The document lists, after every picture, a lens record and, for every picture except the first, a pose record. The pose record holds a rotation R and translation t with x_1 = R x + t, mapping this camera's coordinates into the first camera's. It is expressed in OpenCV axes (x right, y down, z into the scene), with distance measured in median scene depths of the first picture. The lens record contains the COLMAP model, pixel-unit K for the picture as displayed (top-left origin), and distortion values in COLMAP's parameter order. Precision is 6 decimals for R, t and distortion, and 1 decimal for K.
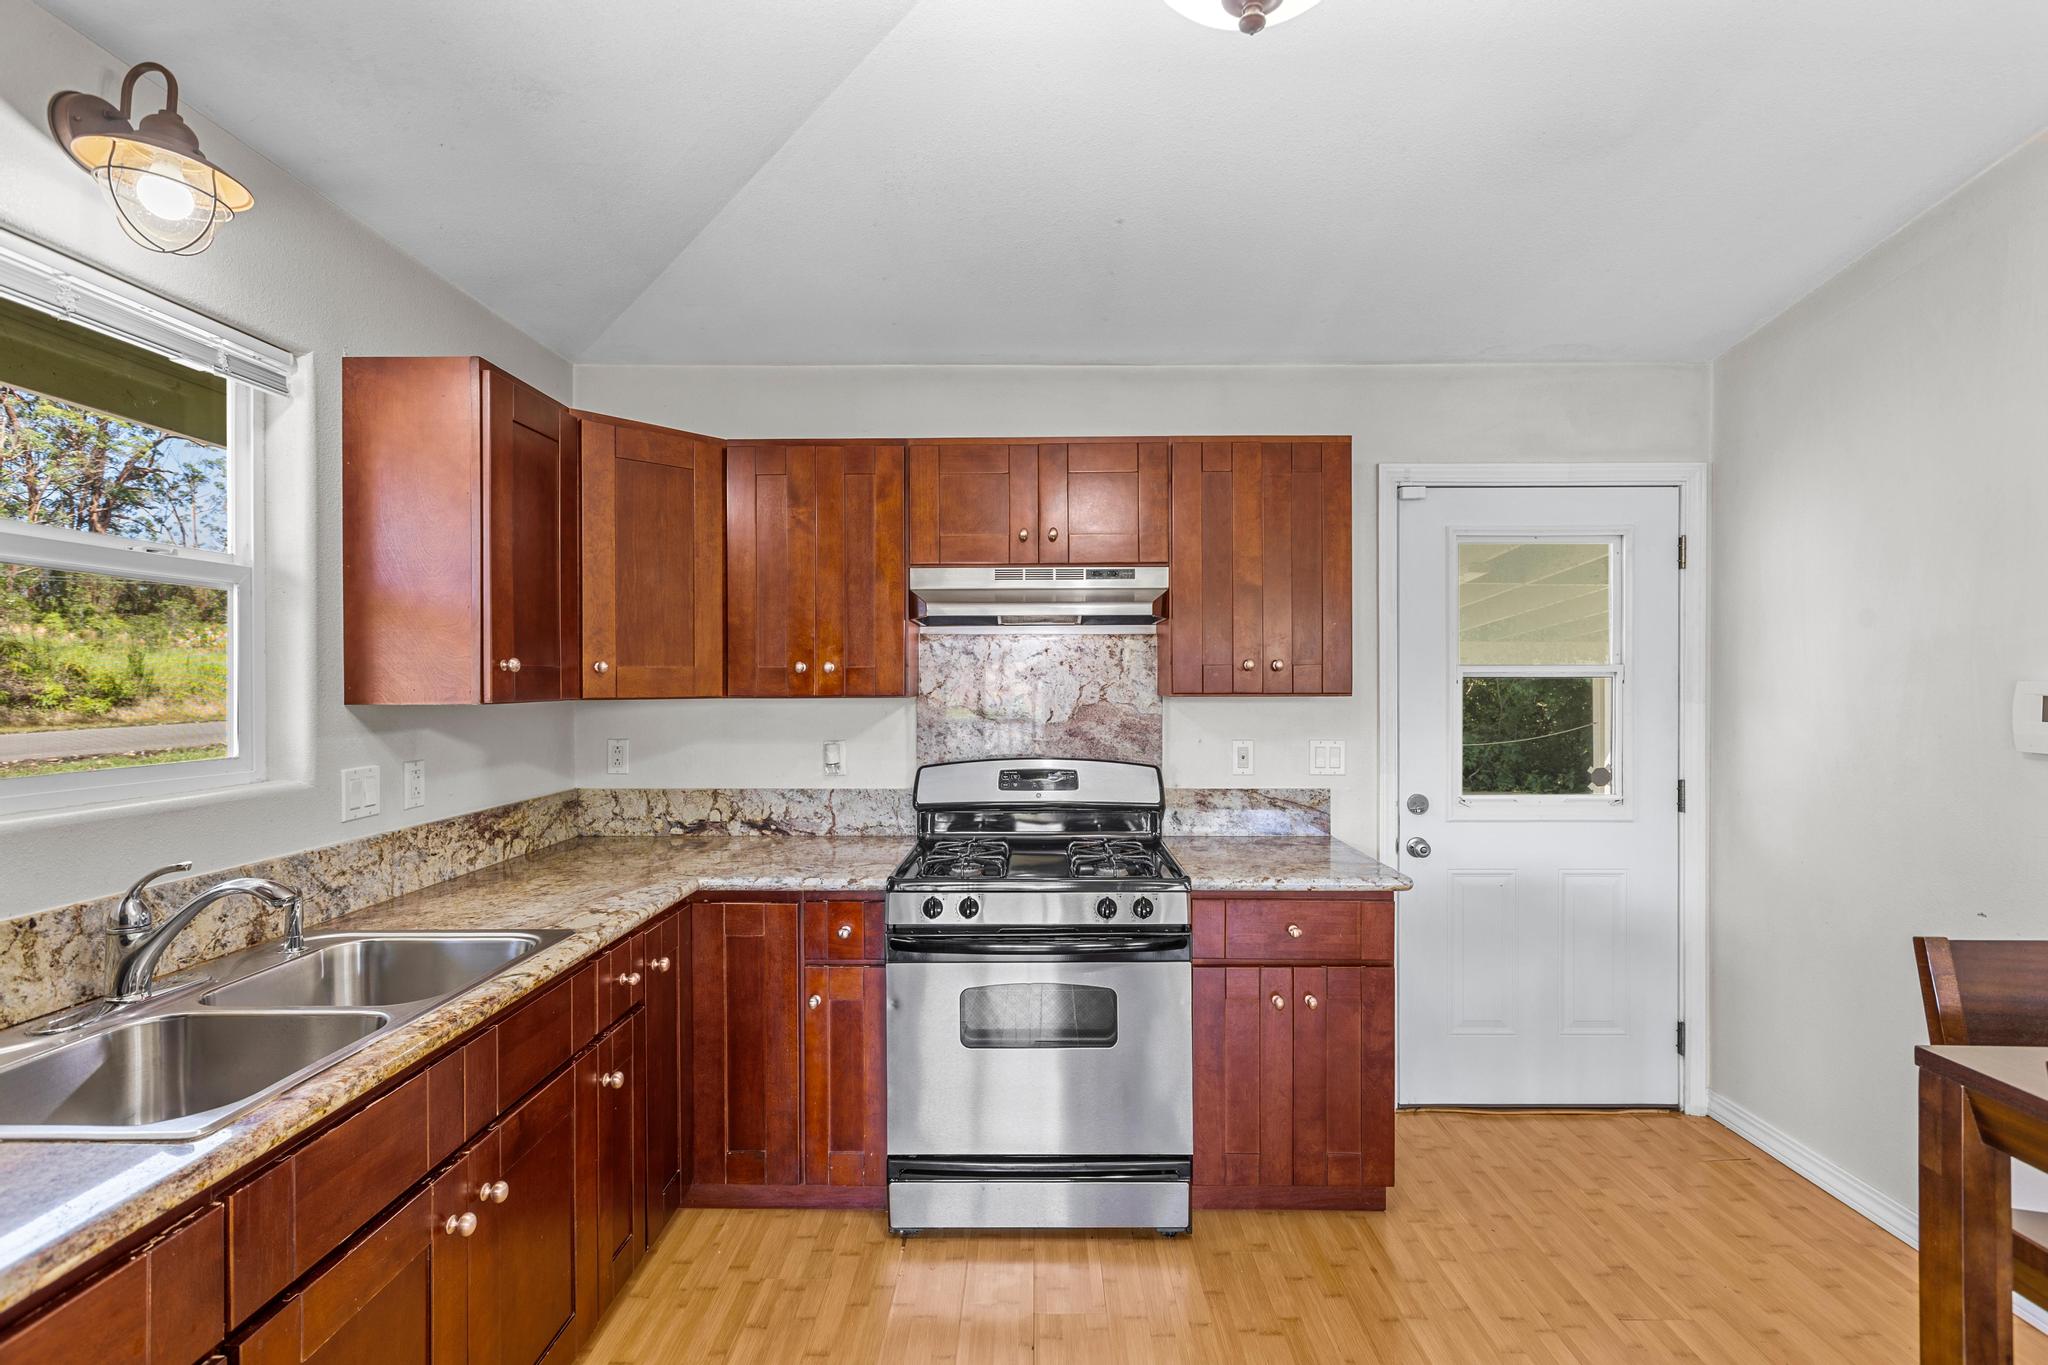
lens RADIAL K [[914.9, 0, 1030.8], [0, 914.9, 683.7], [0, 0, 1]] dist [0.004183, -0.001802]
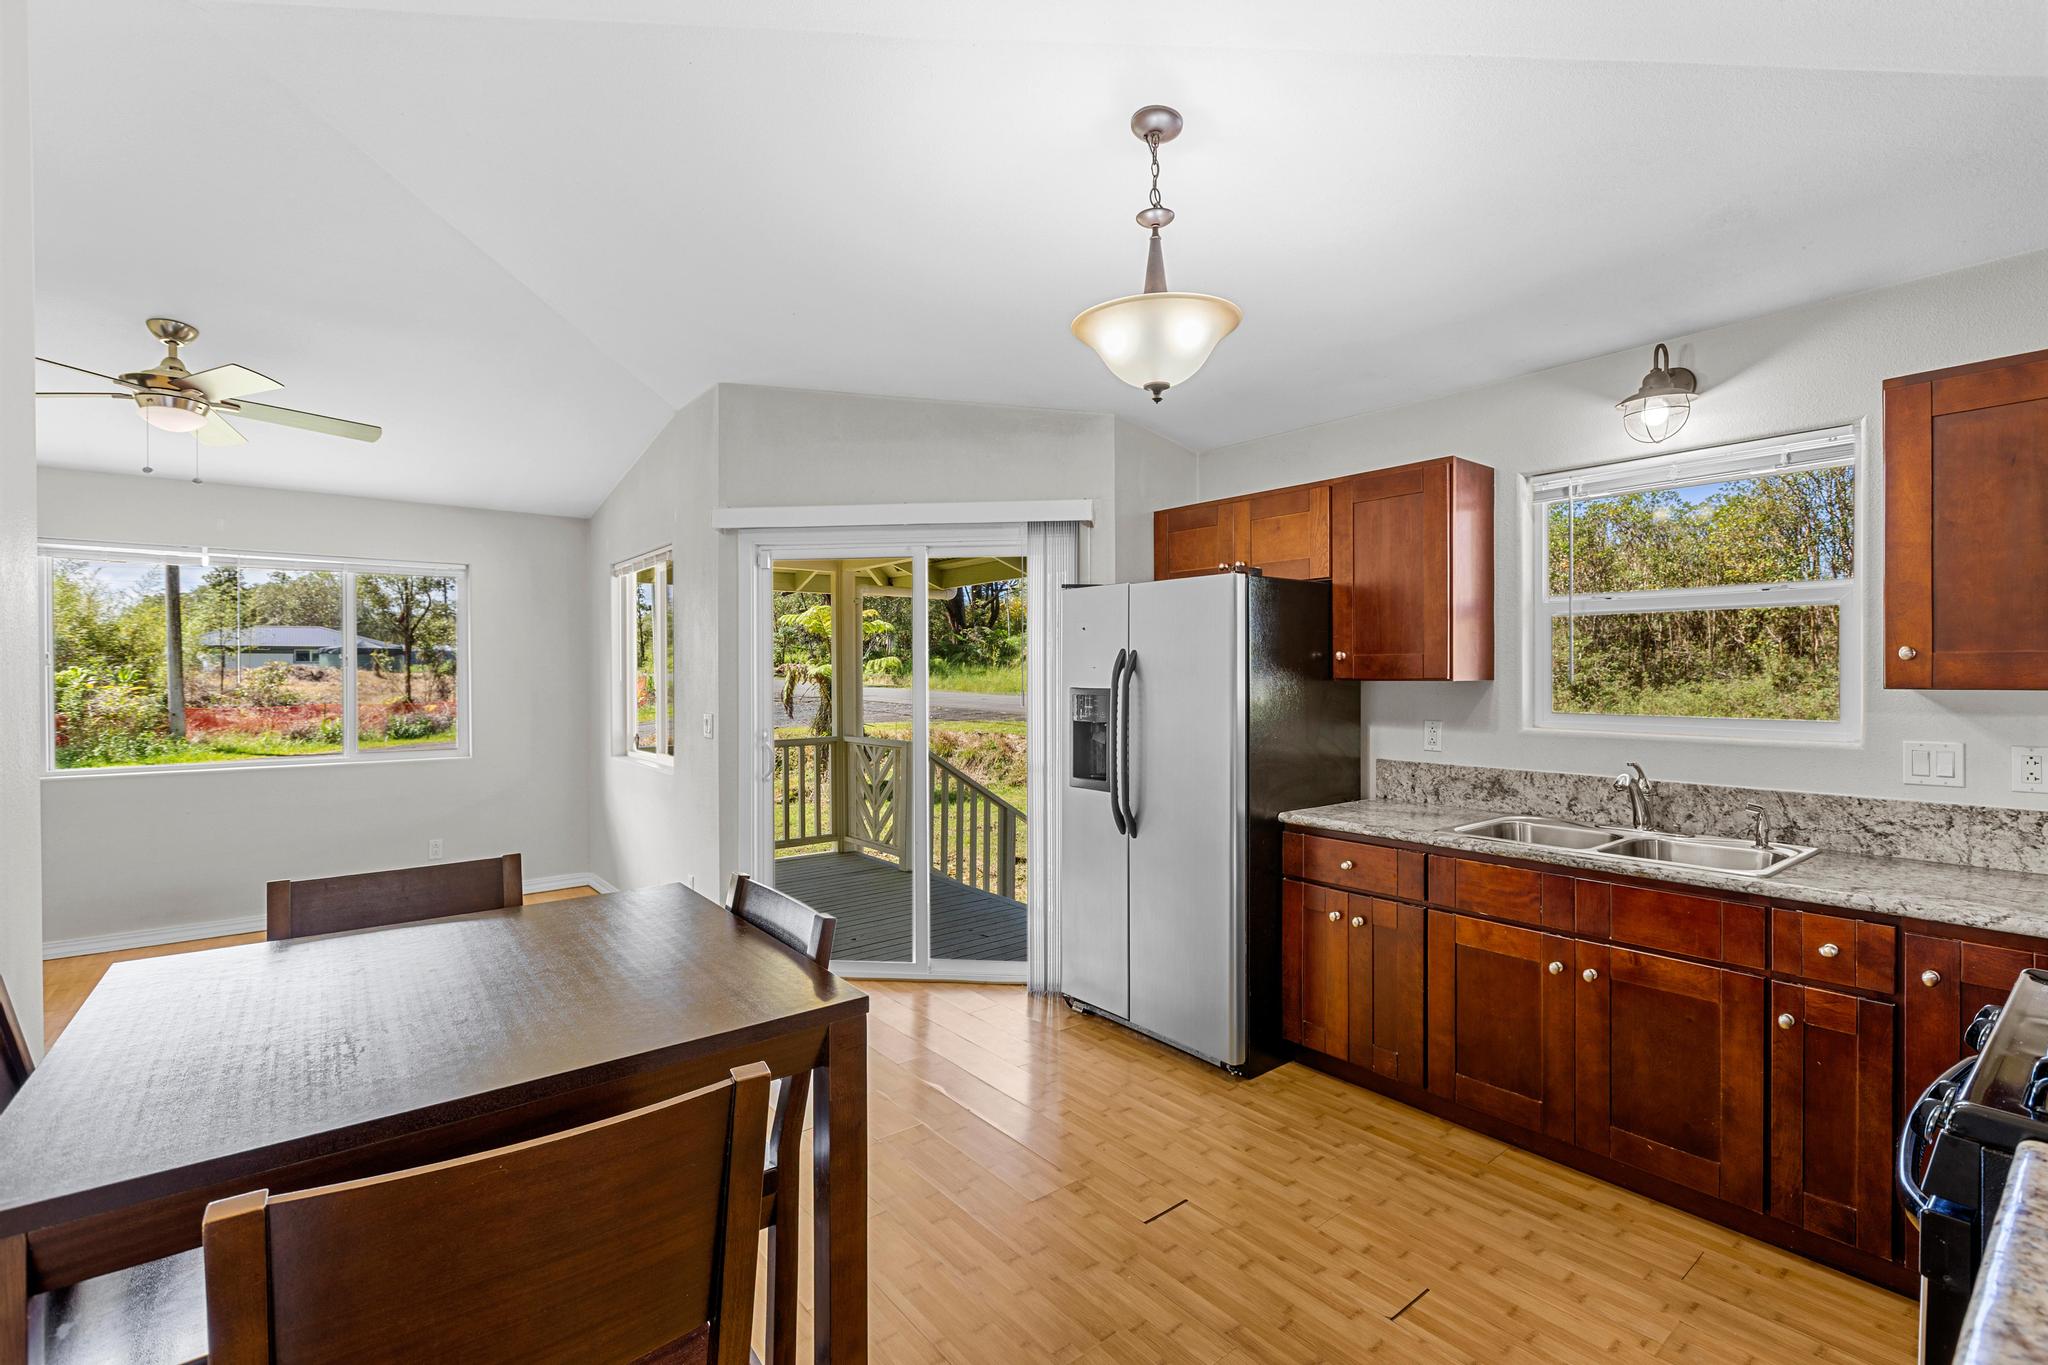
lens RADIAL K [[914.9, 0, 1031.0], [0, 914.9, 675.3], [0, 0, 1]] dist [0.004183, -0.001802]
pose [[-0.774905, 0.005872, -0.632050, 0.772706], [0.001907, 0.999974, 0.006953, -0.003509], [0.632074, 0.004183, -0.774896, 1.014089]]
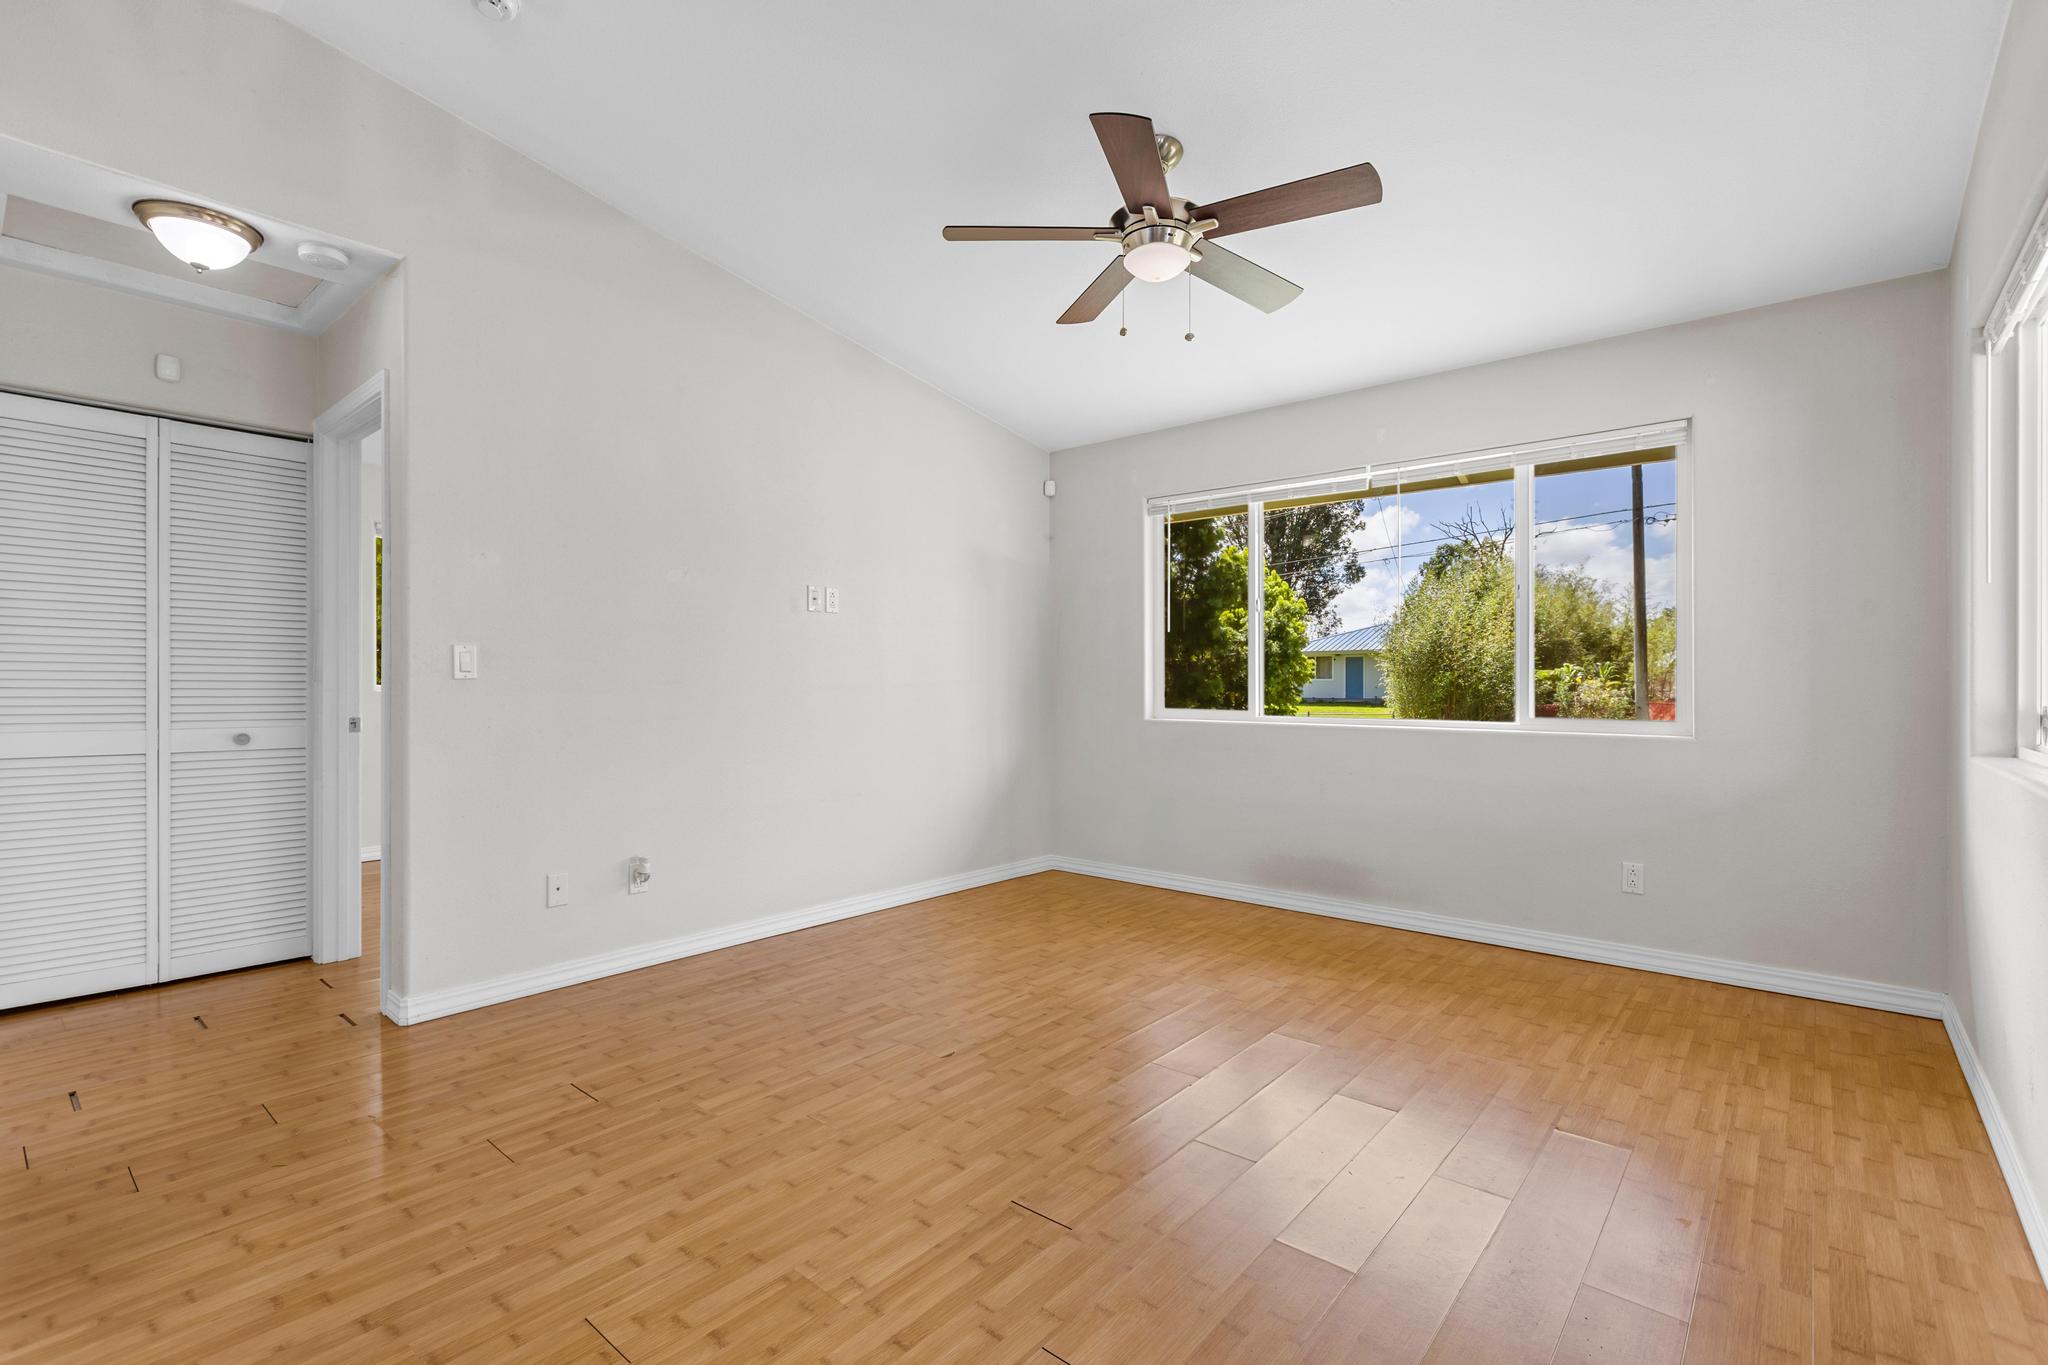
lens RADIAL K [[914.9, 0, 1032.3], [0, 914.9, 678.5], [0, 0, 1]] dist [0.004183, -0.001802]
pose [[-0.768883, 0.003279, 0.639381, 0.276487], [0.003843, 0.999992, -0.000508, 0.127027], [-0.639378, 0.002066, -0.768890, 0.005730]]
